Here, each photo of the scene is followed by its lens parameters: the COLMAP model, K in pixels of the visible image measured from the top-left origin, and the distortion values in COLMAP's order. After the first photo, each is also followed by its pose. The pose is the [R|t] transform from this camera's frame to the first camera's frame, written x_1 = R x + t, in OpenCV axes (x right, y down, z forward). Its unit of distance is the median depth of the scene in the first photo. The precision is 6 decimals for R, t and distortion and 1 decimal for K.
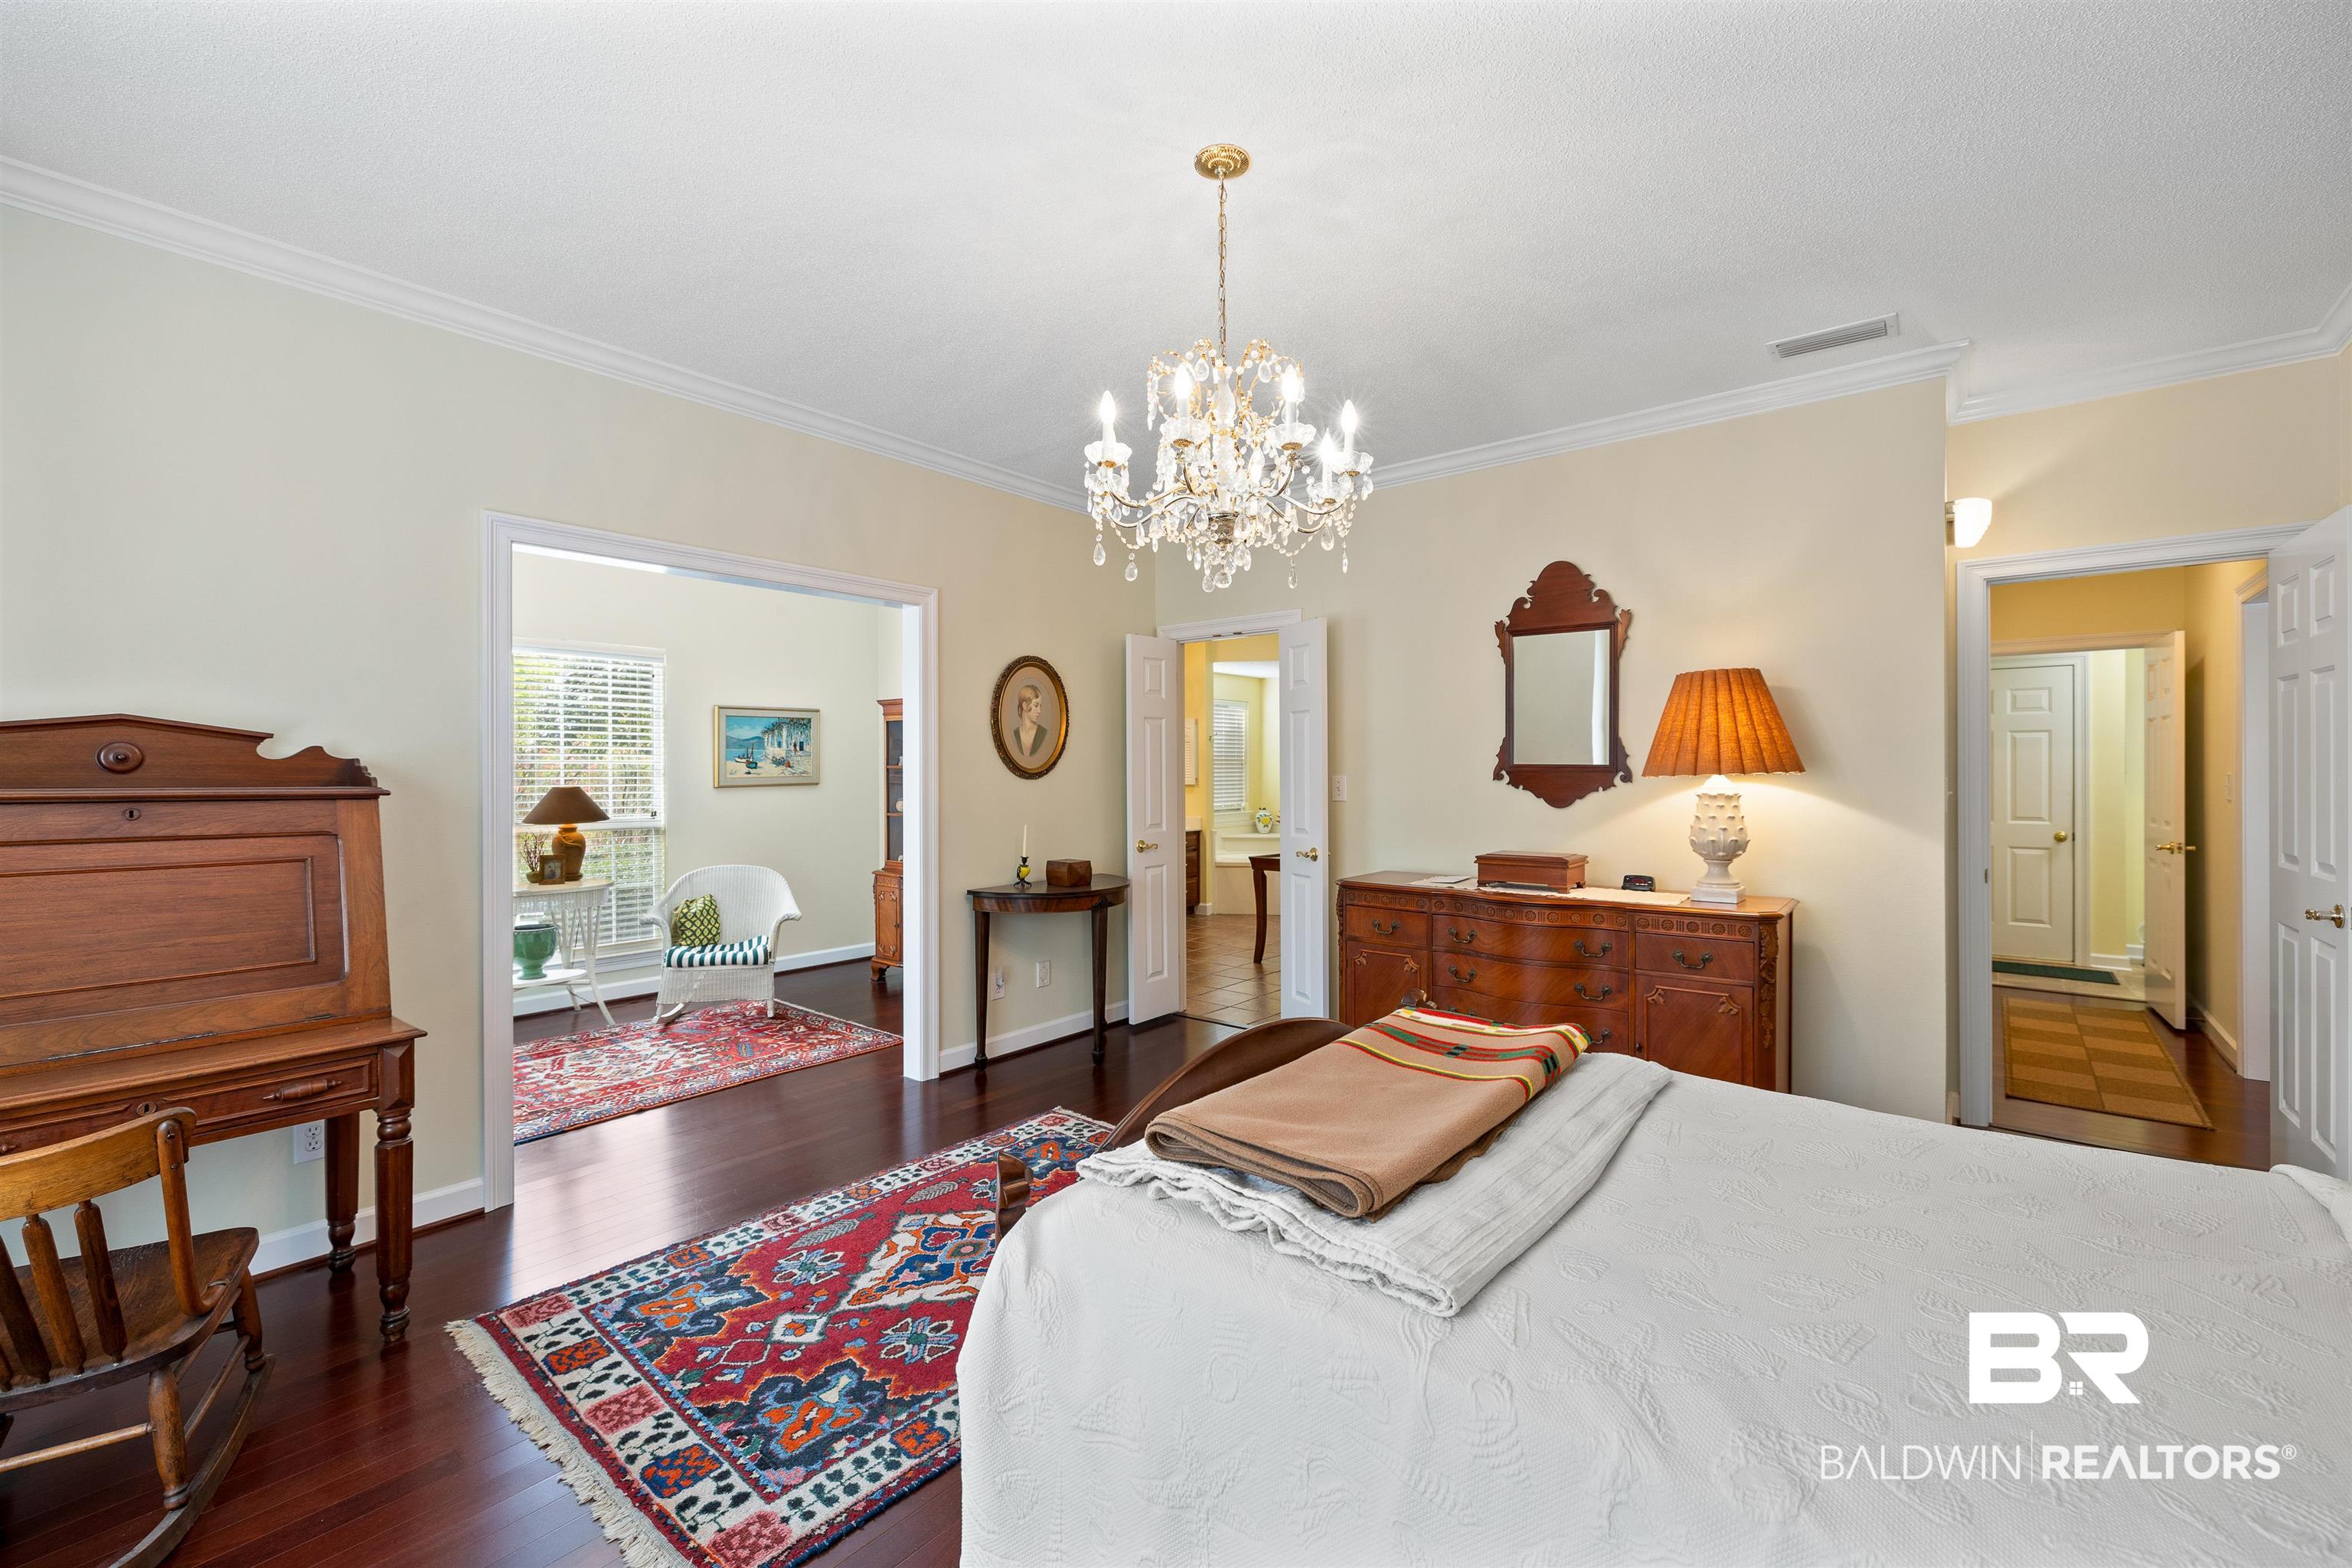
lens RADIAL K [[990.7, 0, 1173.5], [0, 990.7, 765.4], [0, 0, 1]] dist [-0.000742, -0.000150]
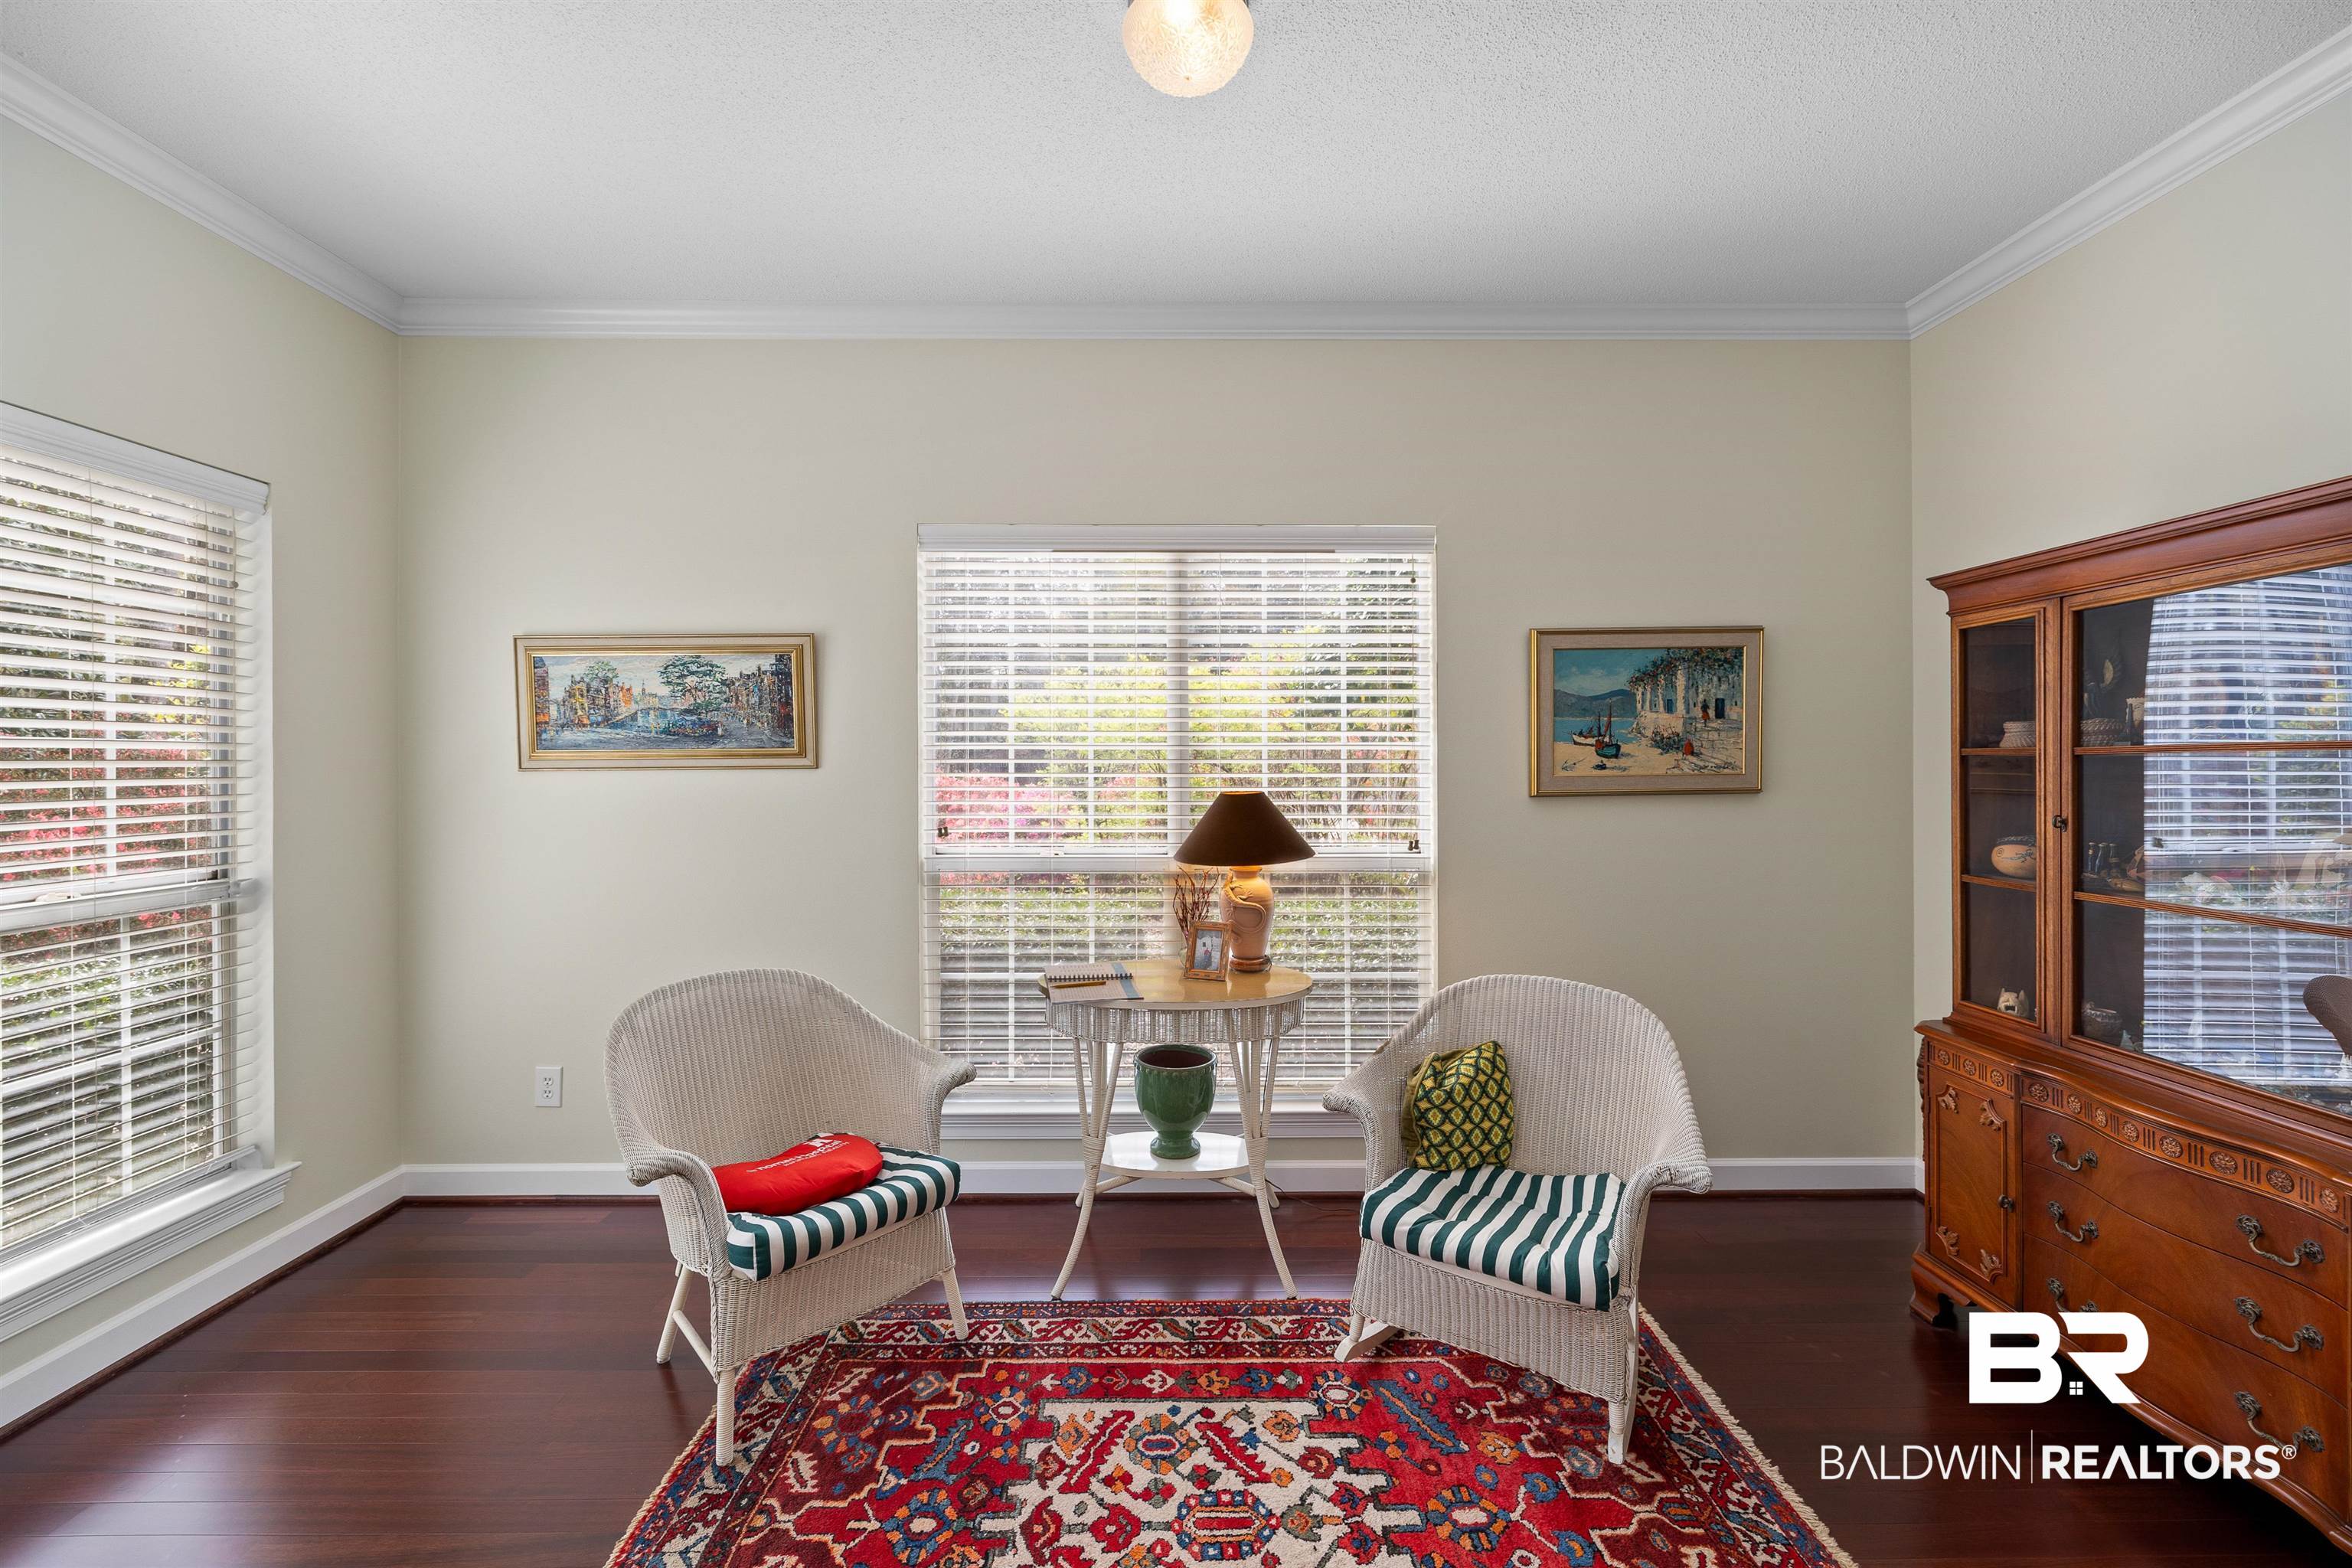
lens RADIAL K [[990.7, 0, 1176.1], [0, 990.7, 762.3], [0, 0, 1]] dist [-0.000742, -0.000150]
pose [[0.642895, -0.002642, -0.765949, -0.194020], [0.000483, 0.999995, -0.003044, 0.006707], [0.765954, 0.001587, 0.642894, 0.533187]]
